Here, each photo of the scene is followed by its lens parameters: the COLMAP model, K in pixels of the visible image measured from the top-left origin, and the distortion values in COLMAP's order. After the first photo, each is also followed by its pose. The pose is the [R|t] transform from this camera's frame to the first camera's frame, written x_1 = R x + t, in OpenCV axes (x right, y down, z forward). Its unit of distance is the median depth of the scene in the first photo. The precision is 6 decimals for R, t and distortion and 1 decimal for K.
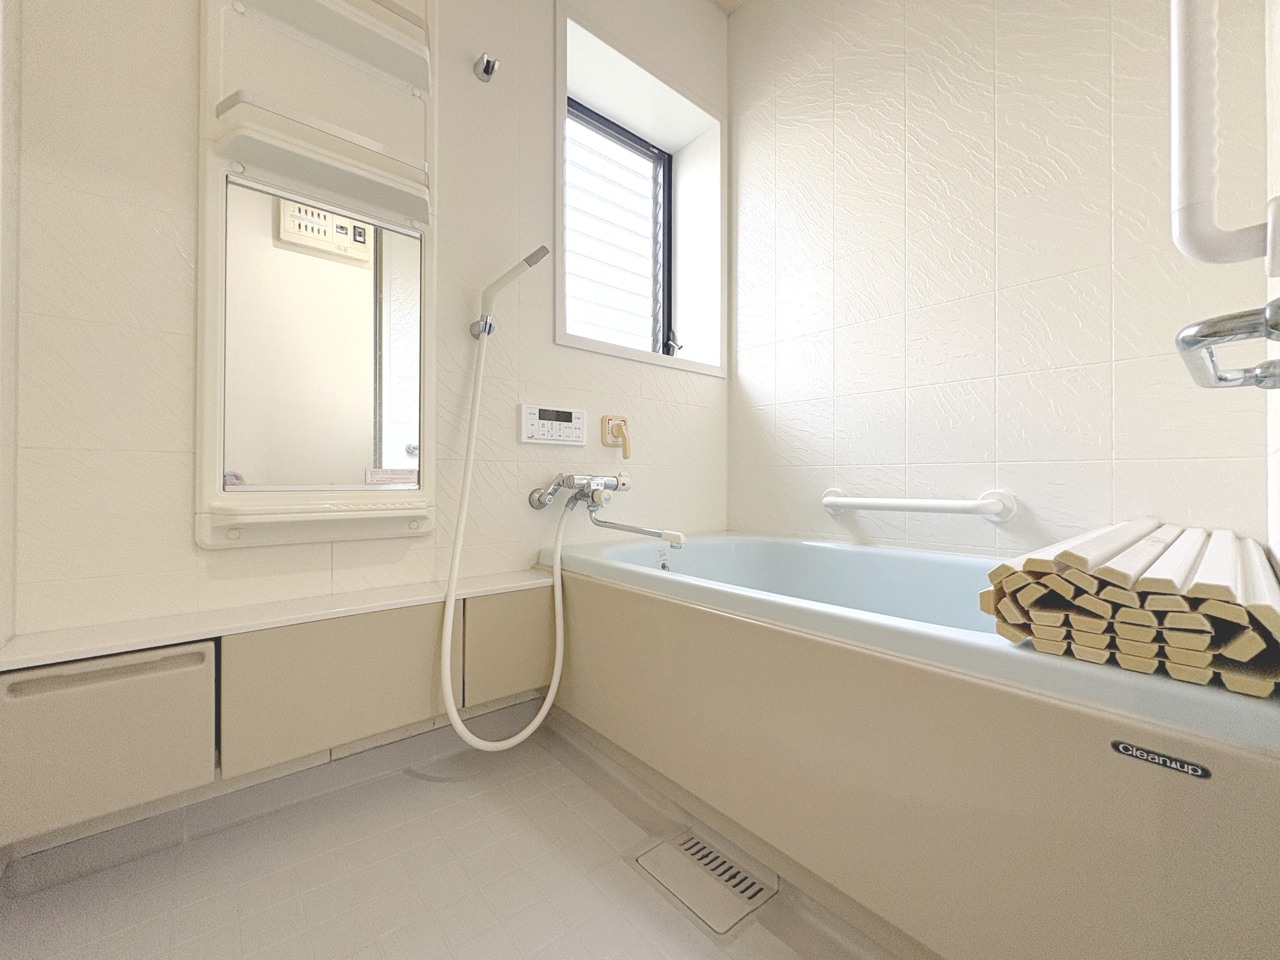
lens RADIAL K [[508.7, 0, 640.0], [0, 508.7, 480.1], [0, 0, 1]] dist [0.000847, 0.000159]
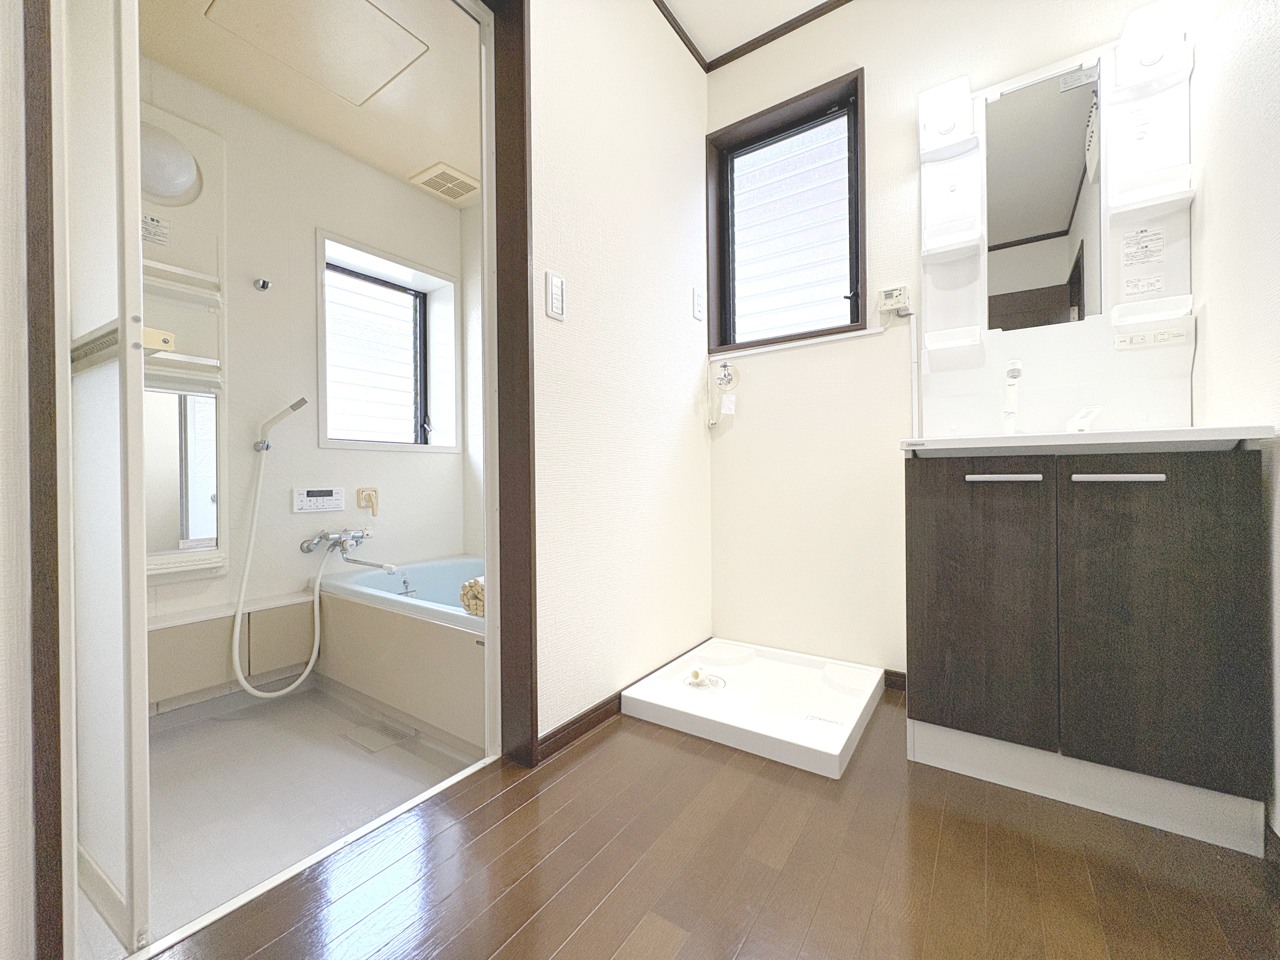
lens RADIAL K [[508.7, 0, 642.6], [0, 508.7, 477.4], [0, 0, 1]] dist [0.000847, 0.000159]
pose [[0.965251, -0.013057, 0.260999, 0.432743], [0.012107, 0.999913, 0.005244, -0.189894], [-0.261045, -0.001902, 0.965325, -0.878887]]
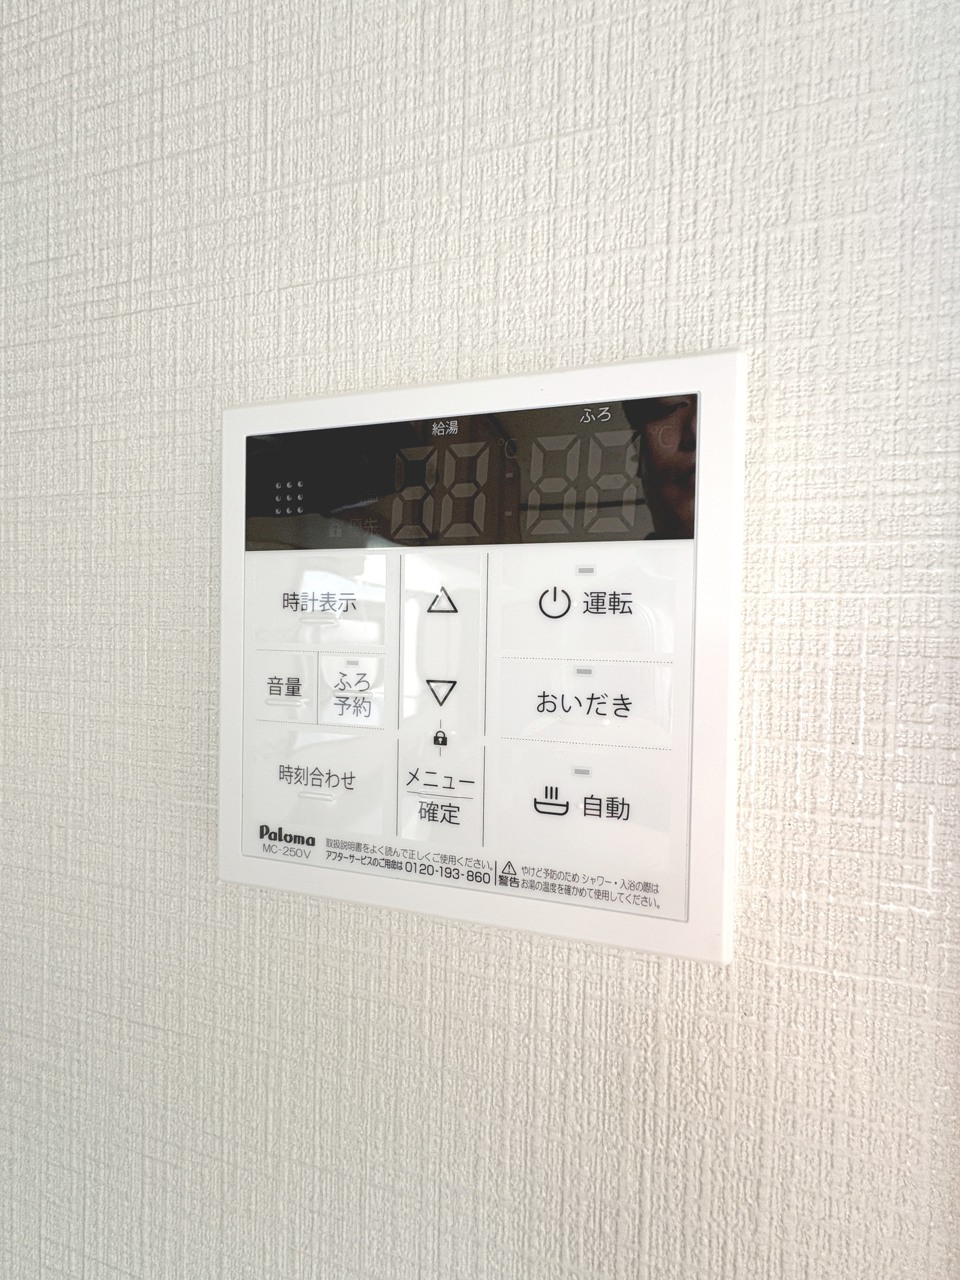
lens RADIAL K [[508.7, 0, 480.5], [0, 508.7, 638.3], [0, 0, 1]] dist [0.000847, 0.000159]
pose [[0.575585, 0.018968, -0.817522, -0.104371], [-0.014749, 0.999809, 0.012813, -0.111511], [0.817609, 0.004683, 0.575755, 1.047629]]
